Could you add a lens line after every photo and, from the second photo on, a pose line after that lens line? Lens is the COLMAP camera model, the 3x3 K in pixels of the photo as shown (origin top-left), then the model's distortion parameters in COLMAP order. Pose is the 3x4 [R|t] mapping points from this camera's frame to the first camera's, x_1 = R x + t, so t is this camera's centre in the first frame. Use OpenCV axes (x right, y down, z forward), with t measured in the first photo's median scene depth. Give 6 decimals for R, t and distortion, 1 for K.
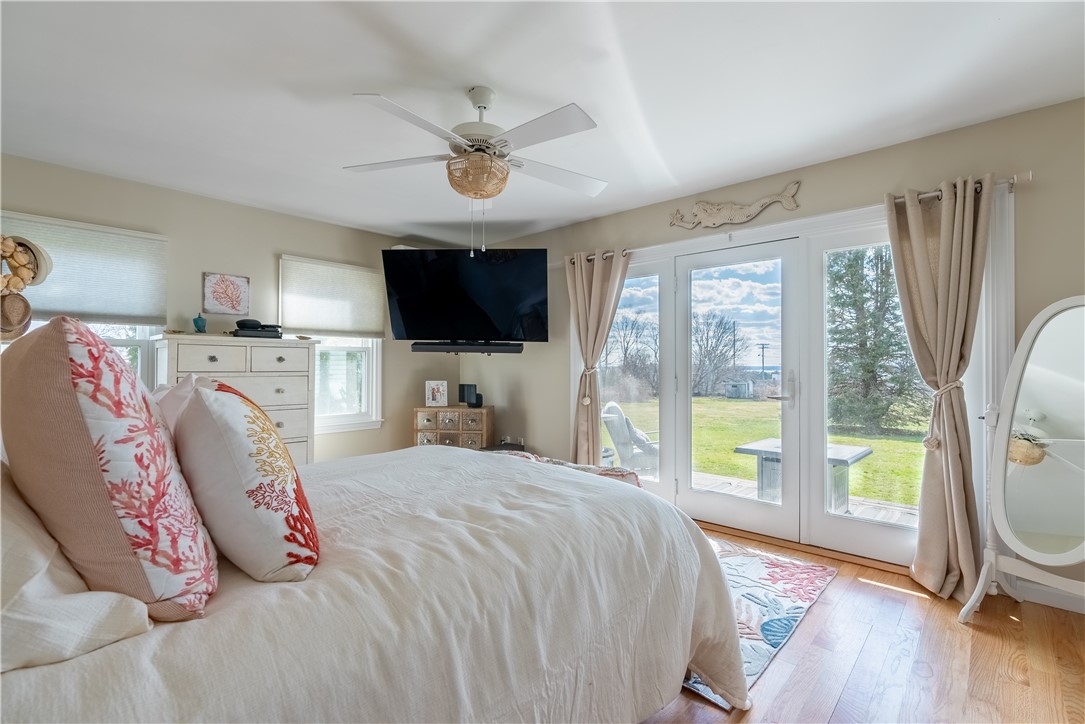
lens RADIAL K [[492.3, 0, 547.7], [0, 492.3, 358.5], [0, 0, 1]] dist [0.000119, 0.000106]
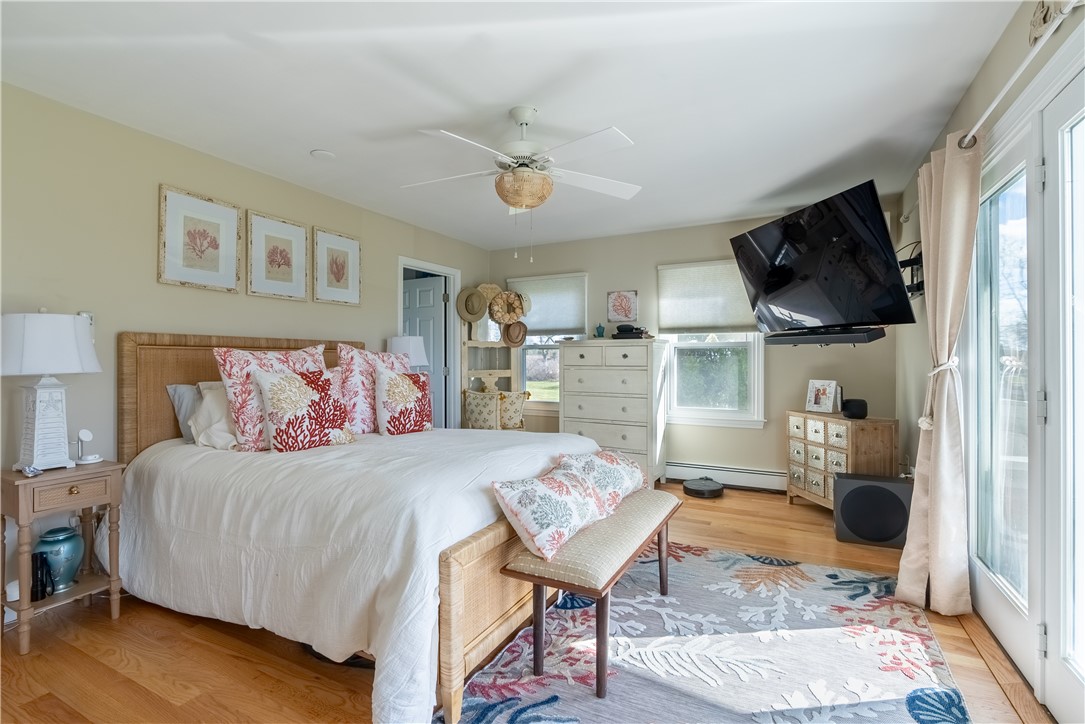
lens RADIAL K [[503.2, 0, 542.5], [0, 503.2, 362.0], [0, 0, 1]] dist [-0.001331, -0.000142]
pose [[0.253948, 0.001511, -0.967217, 0.587250], [0.015005, 0.999872, 0.005502, 0.006005], [0.967101, -0.015910, 0.253893, 0.463237]]
